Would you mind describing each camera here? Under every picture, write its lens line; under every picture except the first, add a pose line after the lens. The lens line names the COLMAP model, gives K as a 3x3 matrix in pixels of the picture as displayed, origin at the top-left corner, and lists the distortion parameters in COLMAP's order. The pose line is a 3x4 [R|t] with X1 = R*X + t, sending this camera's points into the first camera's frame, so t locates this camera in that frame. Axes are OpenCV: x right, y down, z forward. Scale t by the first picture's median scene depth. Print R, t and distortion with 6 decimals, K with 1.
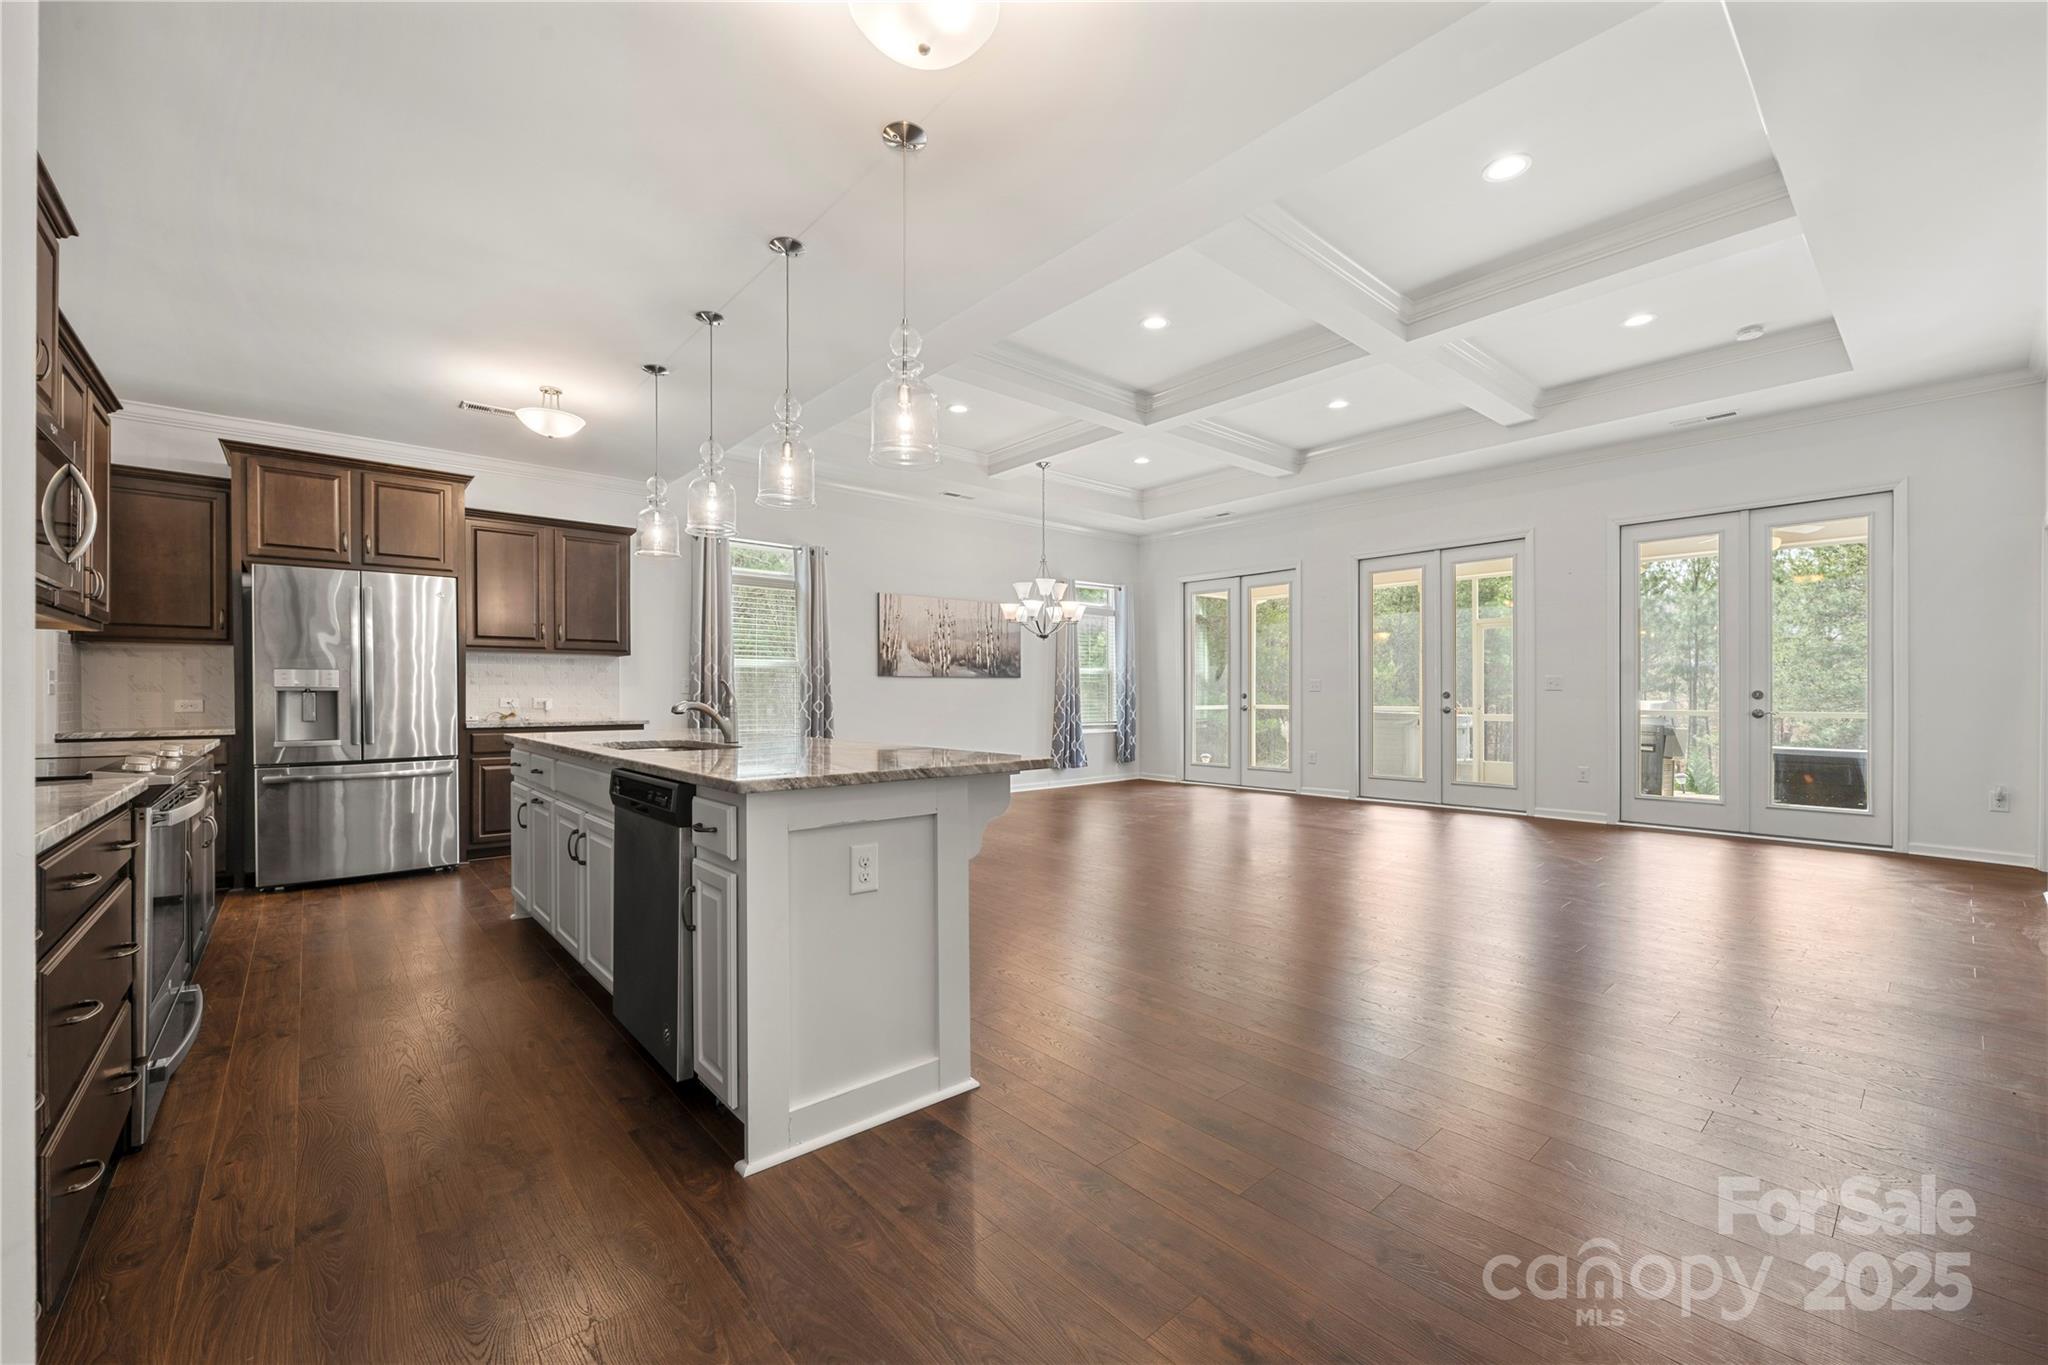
lens RADIAL K [[805.8, 0, 1025.5], [0, 805.8, 695.1], [0, 0, 1]] dist [-0.006109, -0.000358]
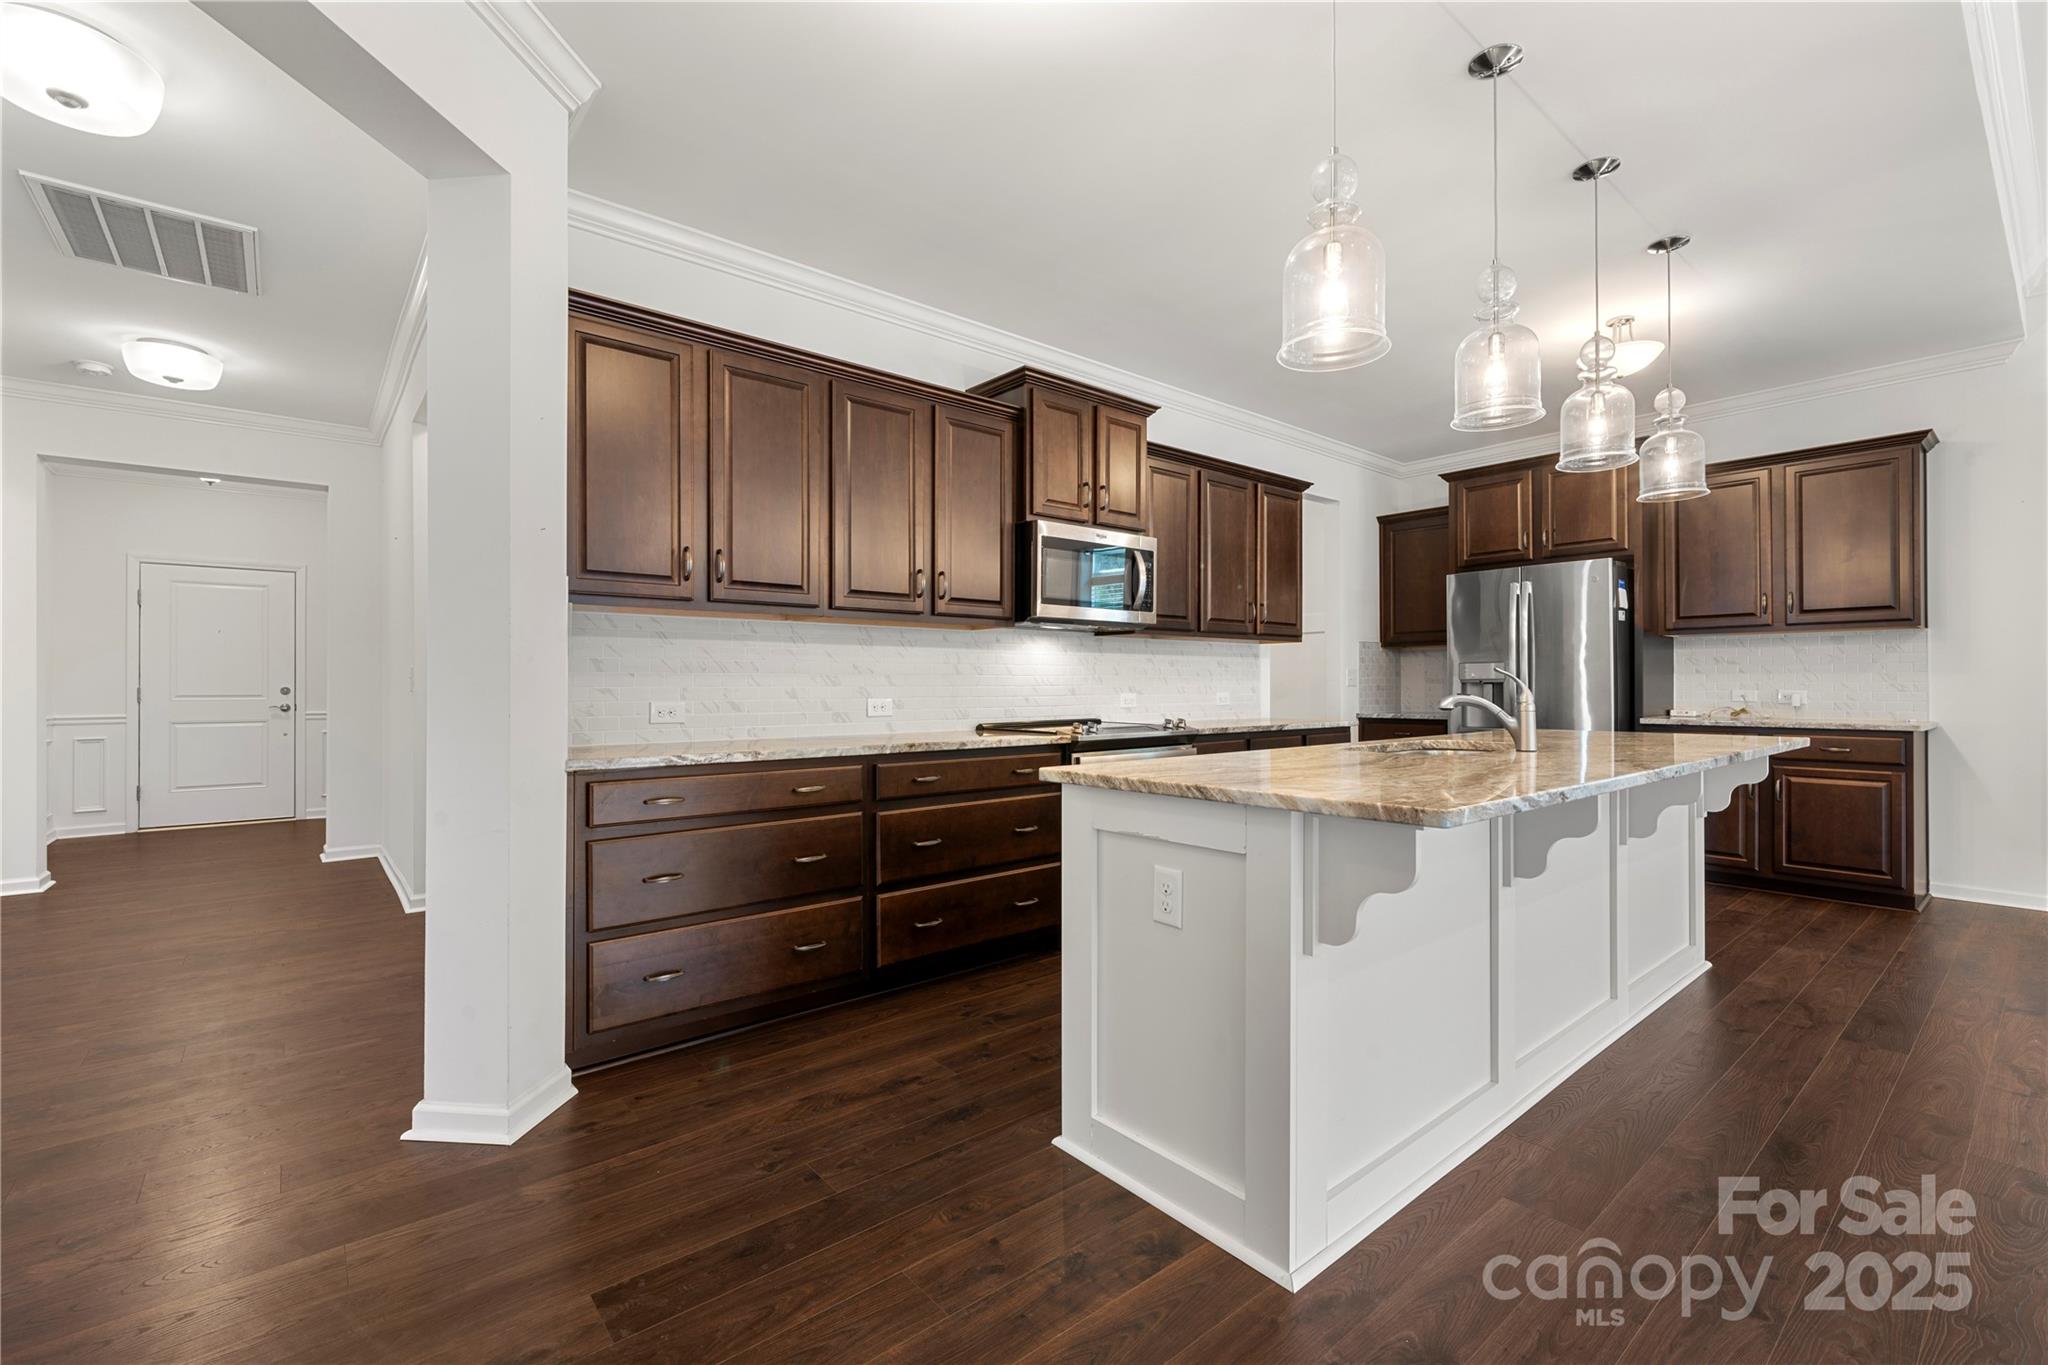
lens RADIAL K [[877.5, 0, 1028.5], [0, 877.5, 685.6], [0, 0, 1]] dist [0.000358, 0.000270]
pose [[-0.023013, -0.000972, -0.999735, 0.192424], [0.000418, 0.999999, -0.000982, -0.000436], [0.999735, -0.000440, -0.023013, 0.237121]]
